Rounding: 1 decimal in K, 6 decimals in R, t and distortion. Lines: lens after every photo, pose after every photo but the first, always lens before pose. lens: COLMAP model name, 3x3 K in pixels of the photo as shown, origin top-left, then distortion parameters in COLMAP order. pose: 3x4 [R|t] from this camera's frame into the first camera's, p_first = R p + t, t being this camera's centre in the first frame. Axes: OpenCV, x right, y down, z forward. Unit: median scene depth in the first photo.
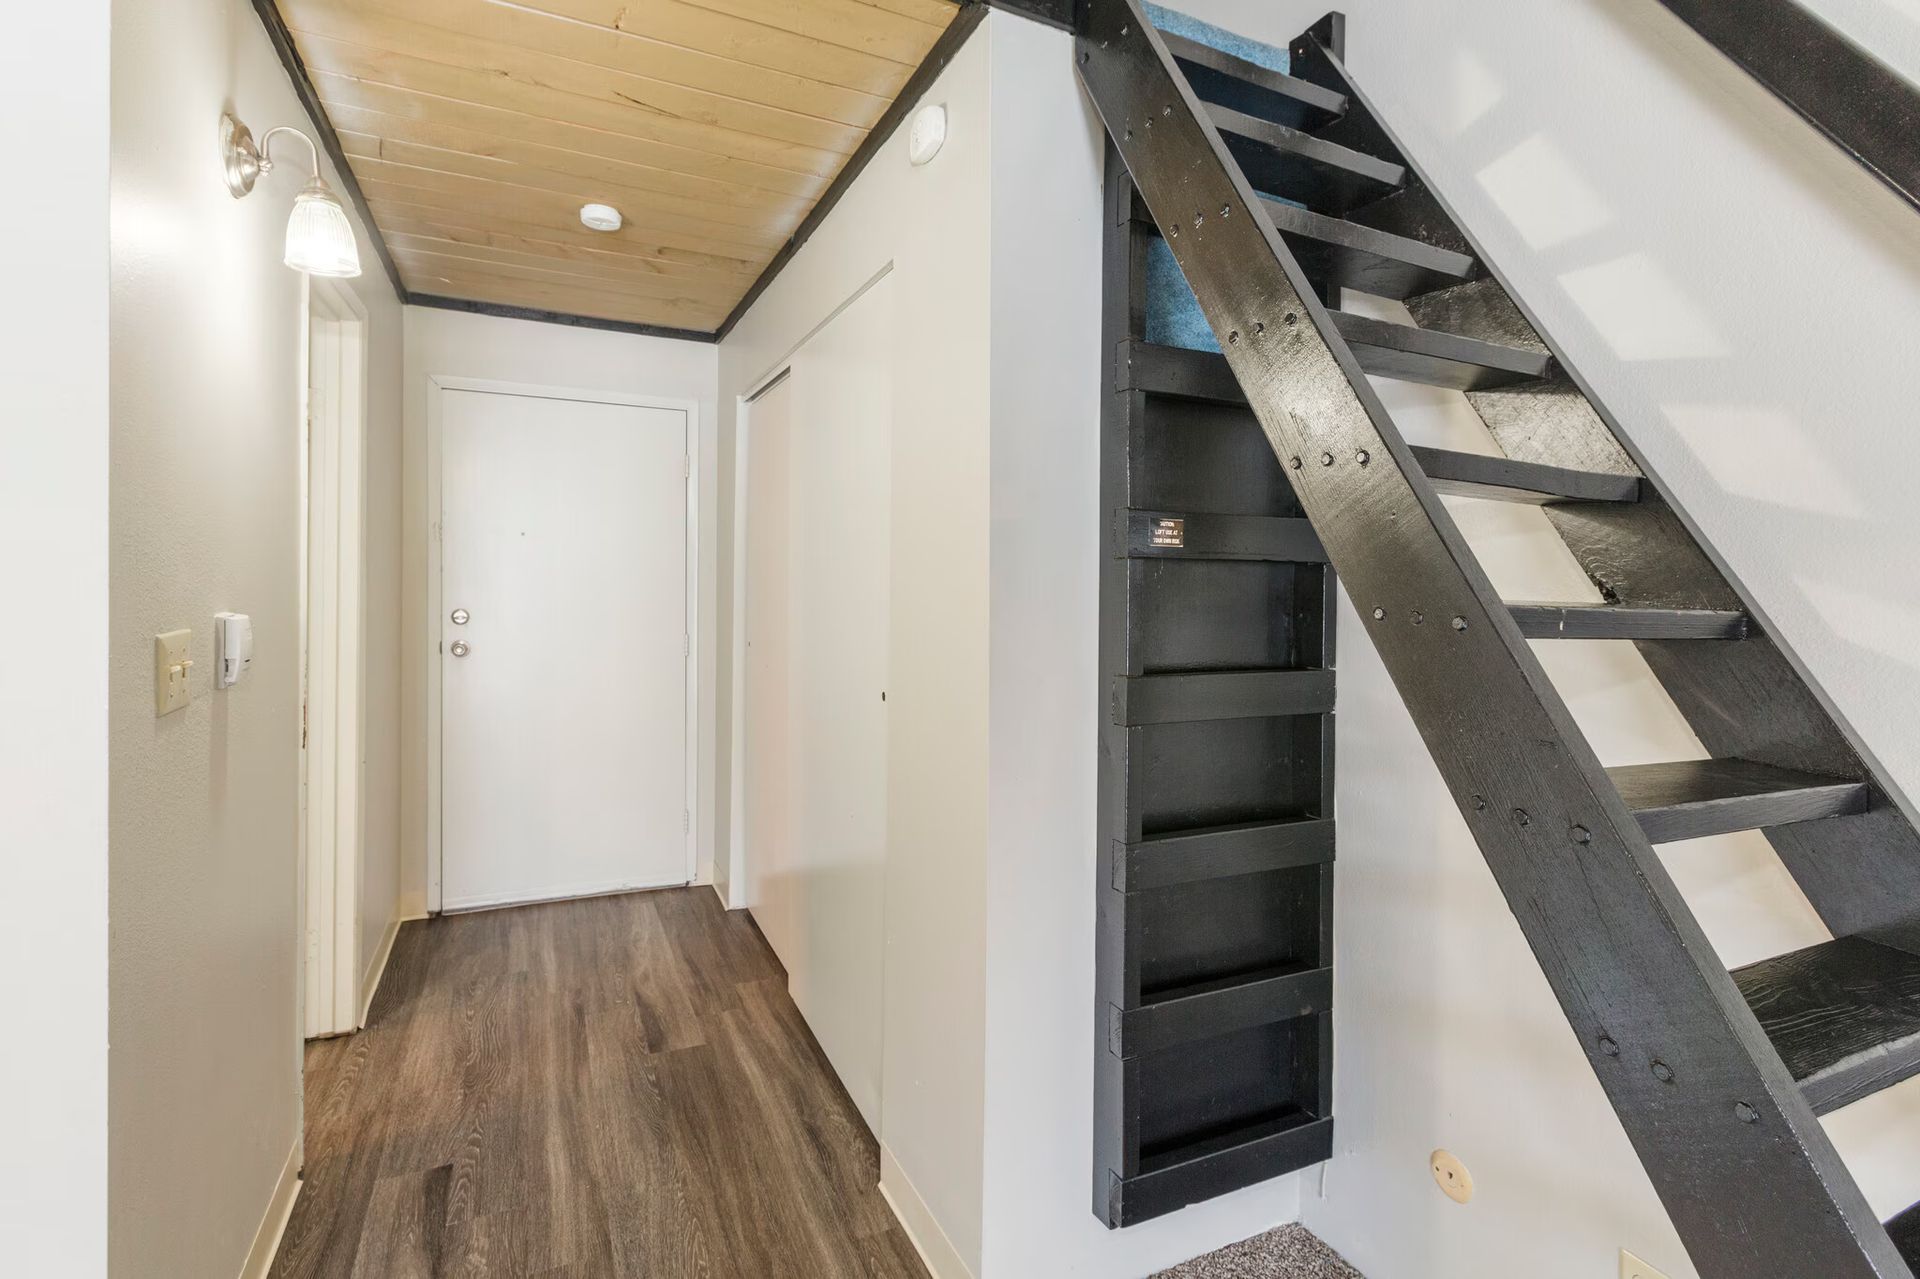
lens RADIAL K [[893.8, 0, 900.1], [0, 893.8, 592.3], [0, 0, 1]] dist [0.005423, -0.000124]
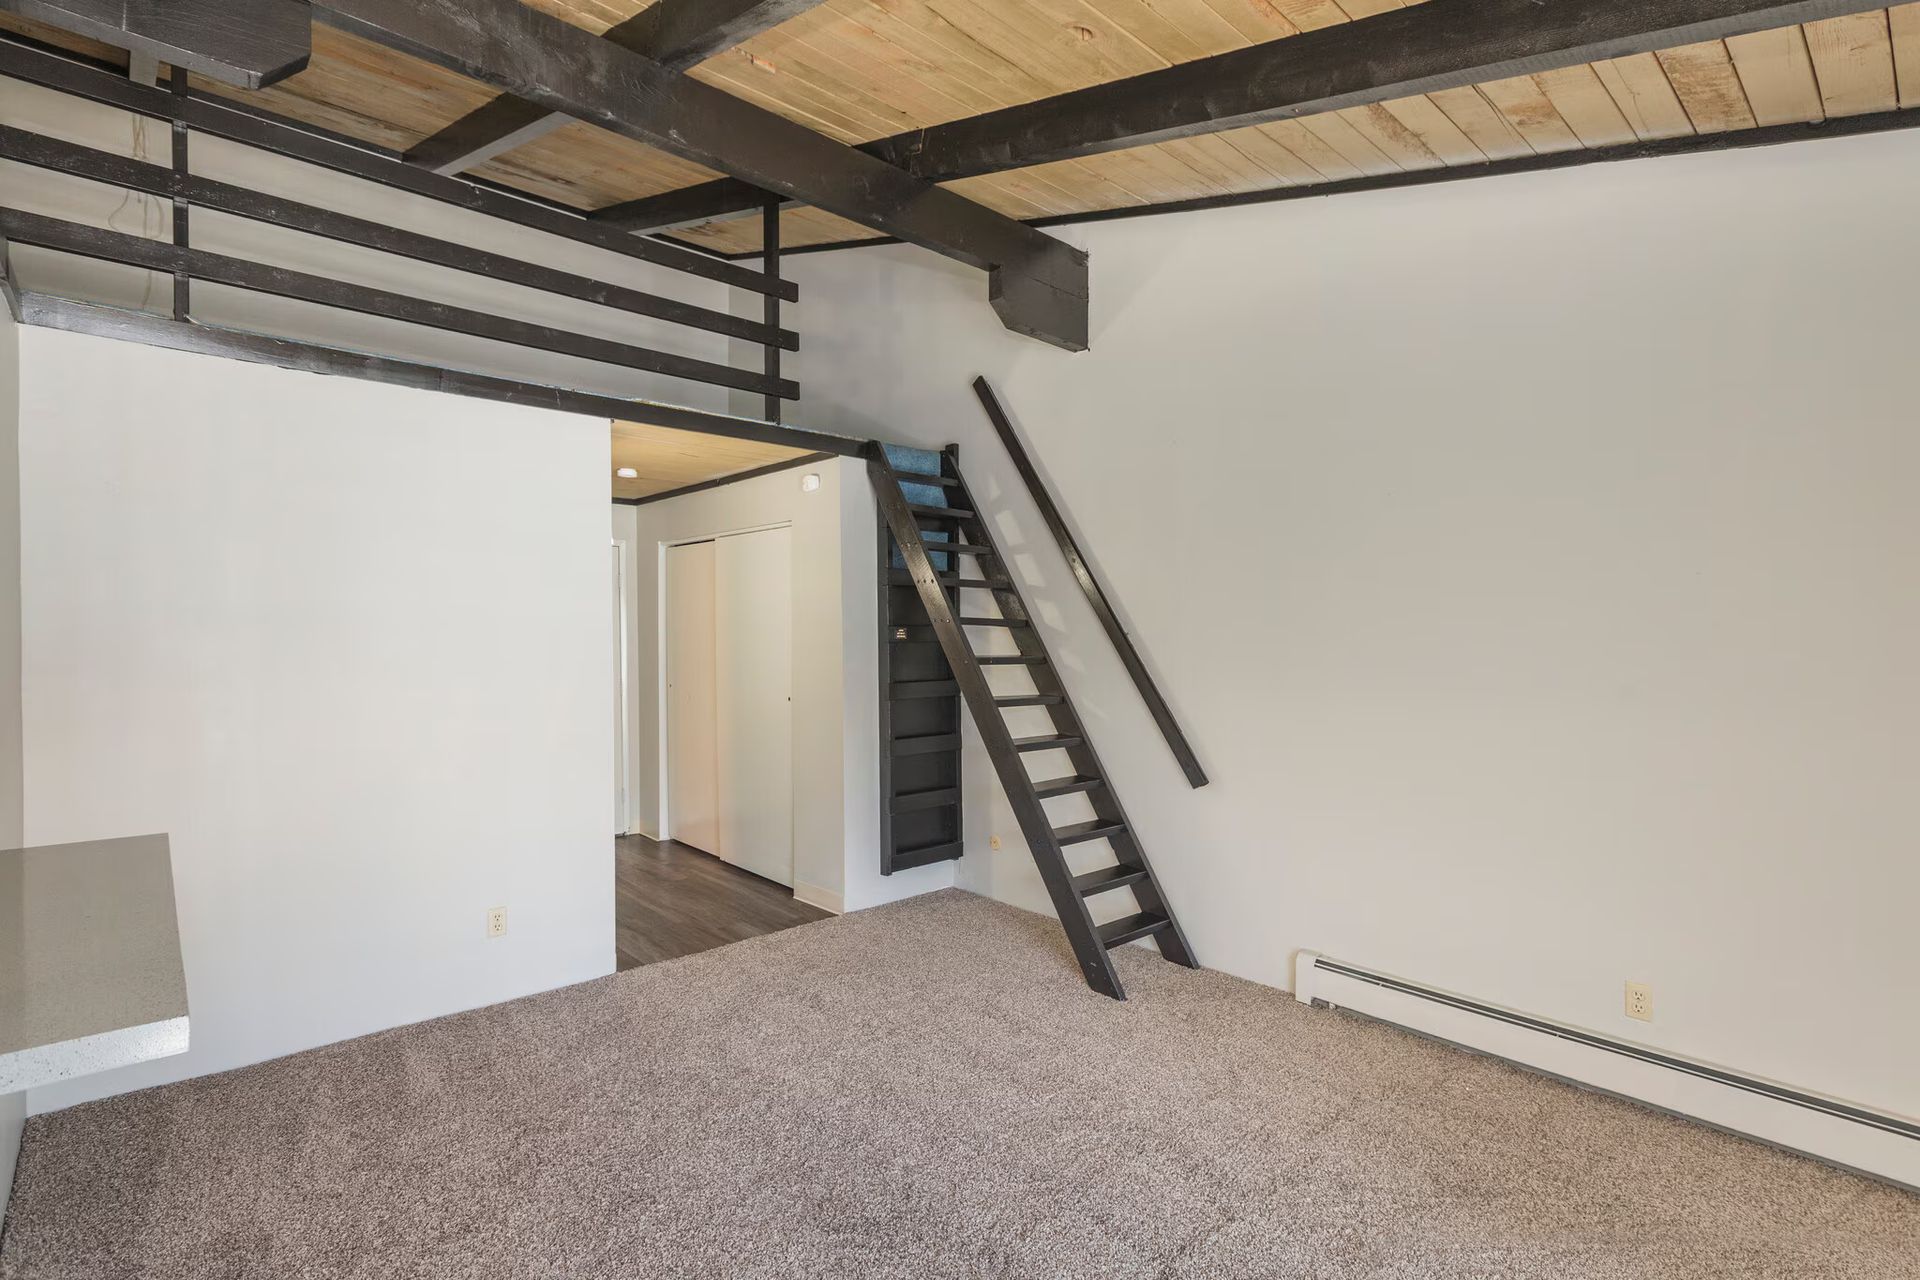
lens RADIAL K [[893.8, 0, 949.7], [0, 893.8, 642.7], [0, 0, 1]] dist [0.005423, -0.000124]
pose [[0.941007, -0.020381, 0.337772, -0.498902], [0.020324, 0.999787, 0.003707, -0.041686], [-0.337776, 0.003376, 0.941221, -1.668459]]
